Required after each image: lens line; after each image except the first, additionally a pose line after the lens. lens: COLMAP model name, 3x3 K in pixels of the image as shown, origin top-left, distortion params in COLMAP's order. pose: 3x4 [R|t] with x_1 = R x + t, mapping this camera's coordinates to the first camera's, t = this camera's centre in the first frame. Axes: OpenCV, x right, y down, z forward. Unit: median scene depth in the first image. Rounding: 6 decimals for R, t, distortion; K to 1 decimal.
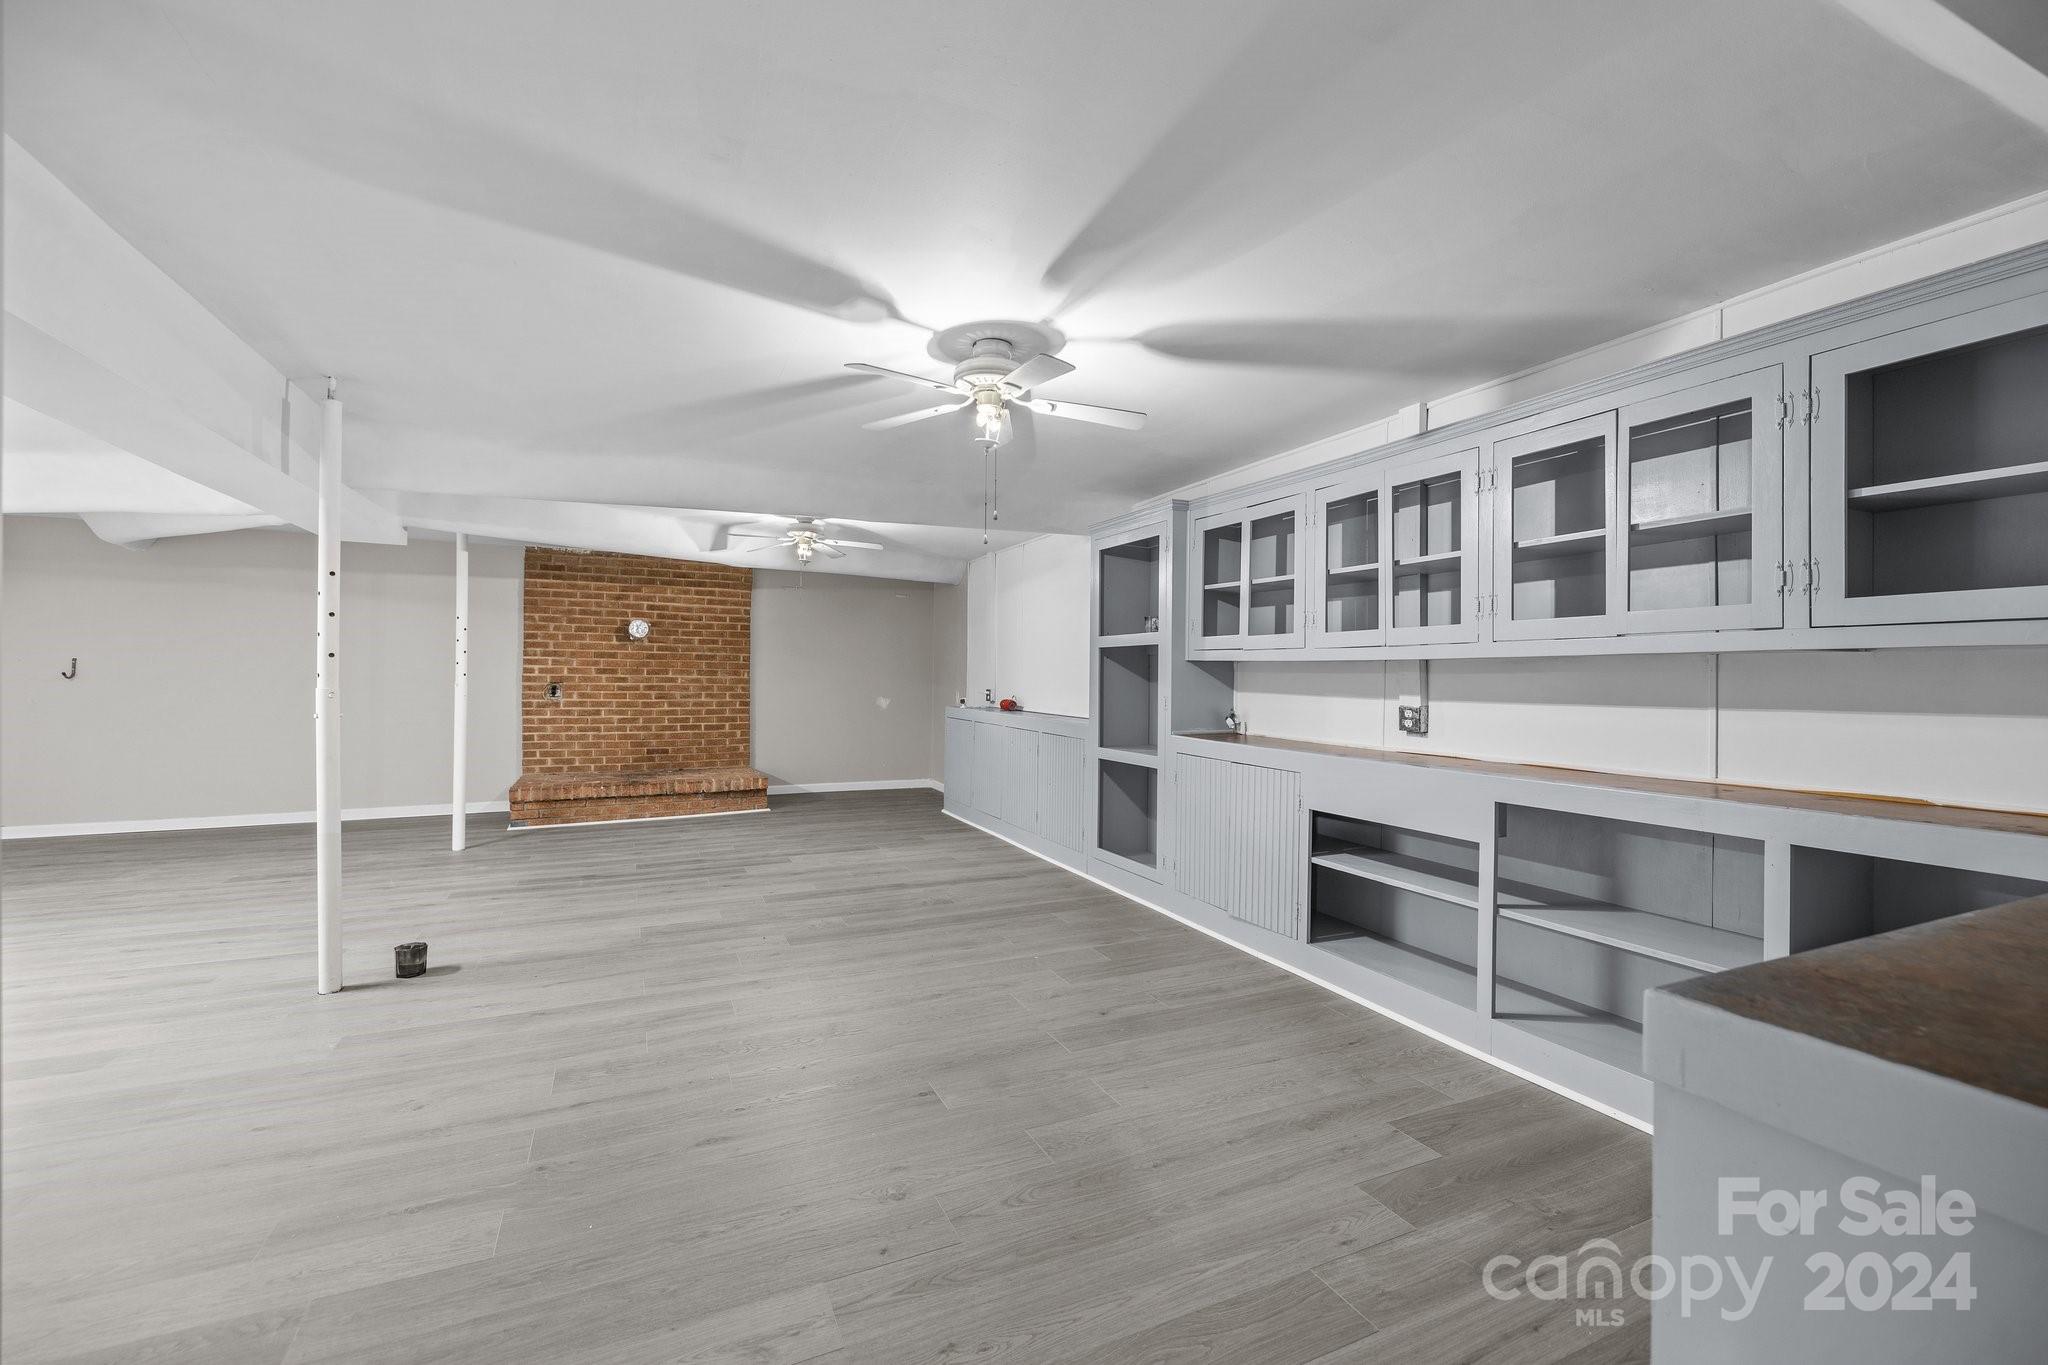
lens RADIAL K [[874.8, 0, 1025.2], [0, 874.8, 683.0], [0, 0, 1]] dist [-0.000737, -0.000655]
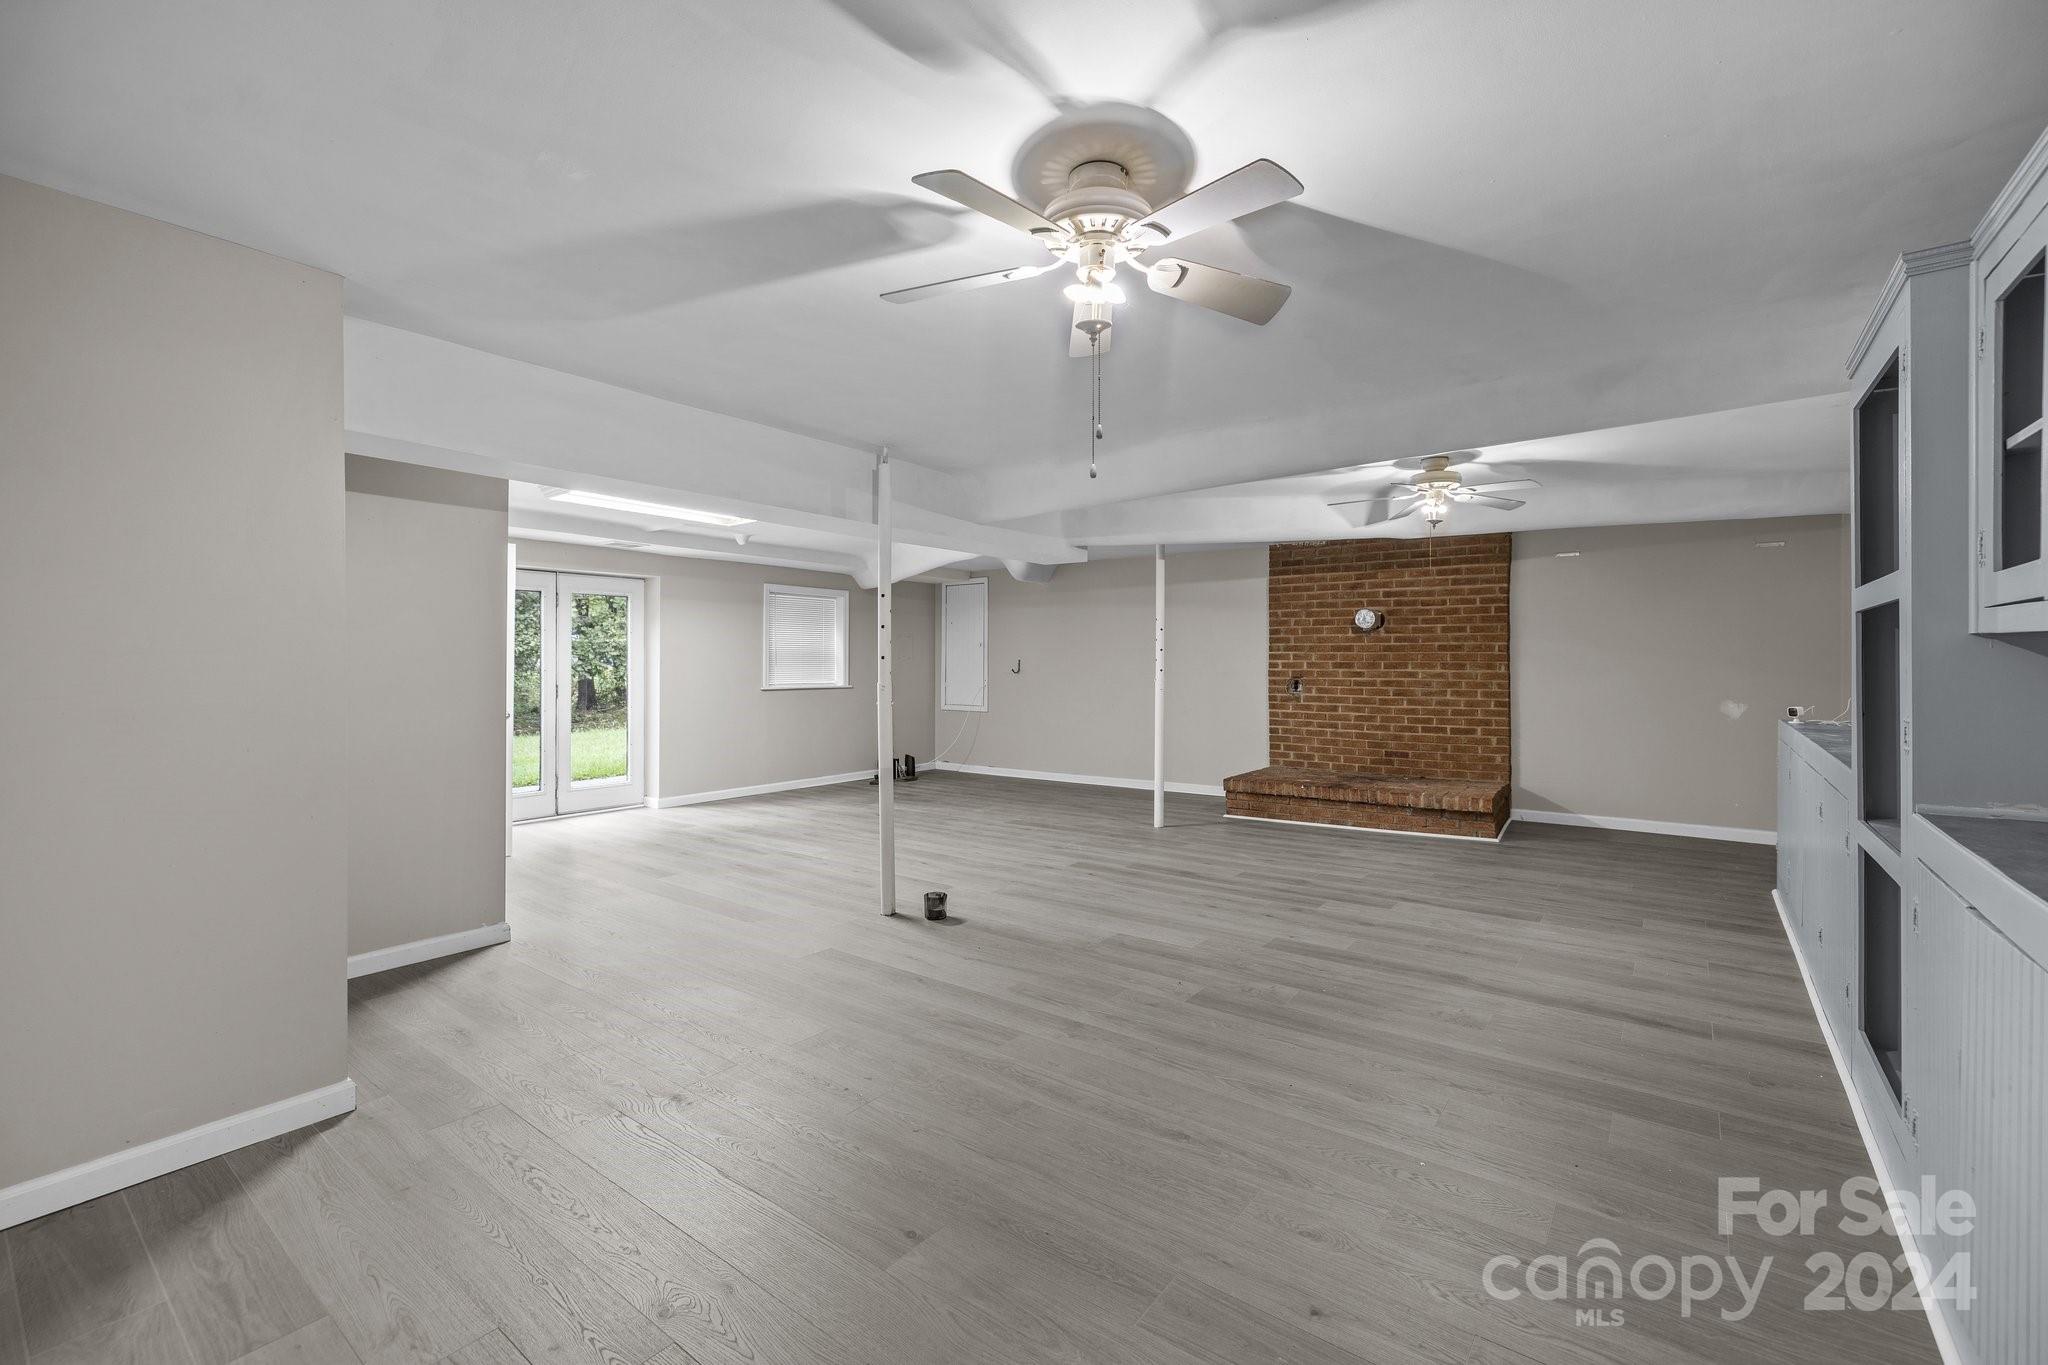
lens RADIAL K [[874.8, 0, 1019.2], [0, 874.8, 665.1], [0, 0, 1]] dist [-0.000737, -0.000655]
pose [[0.457831, -0.007621, -0.889006, 0.207385], [-0.002396, 0.999949, -0.009806, -0.003602], [0.889036, 0.006620, 0.457790, 0.256625]]
